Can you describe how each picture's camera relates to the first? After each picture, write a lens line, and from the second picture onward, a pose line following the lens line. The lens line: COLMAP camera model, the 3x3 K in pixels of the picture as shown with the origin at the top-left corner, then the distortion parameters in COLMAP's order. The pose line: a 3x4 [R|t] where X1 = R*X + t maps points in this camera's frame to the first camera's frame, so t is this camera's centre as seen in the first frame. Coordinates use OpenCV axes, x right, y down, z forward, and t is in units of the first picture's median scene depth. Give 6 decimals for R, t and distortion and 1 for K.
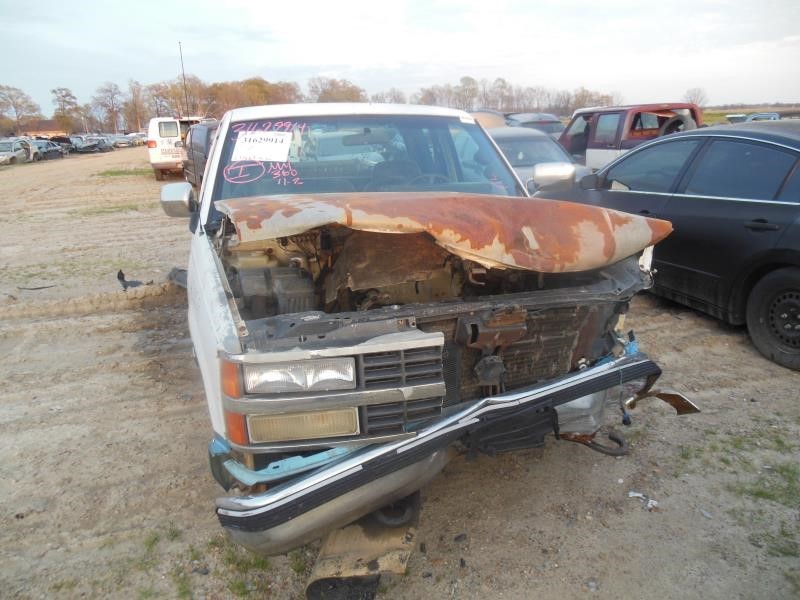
lens RADIAL K [[594.0, 0, 402.0], [0, 594.0, 300.1], [0, 0, 1]] dist [-0.052758, 0.066679]
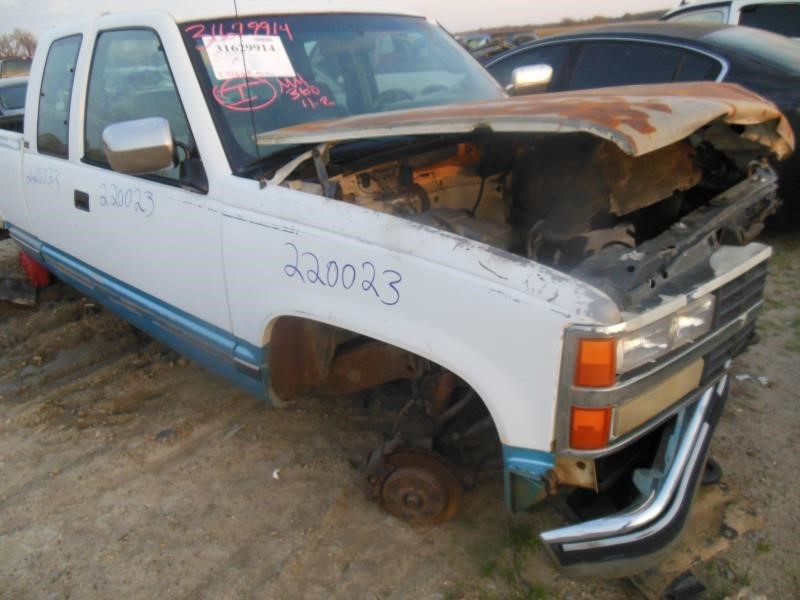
lens RADIAL K [[594.0, 0, 399.7], [0, 594.0, 301.2], [0, 0, 1]] dist [-0.052758, 0.066679]
pose [[0.874423, -0.221994, 0.431396, -0.578087], [0.179467, 0.974108, 0.137496, -0.054605], [-0.450750, -0.042809, 0.891623, 0.368690]]
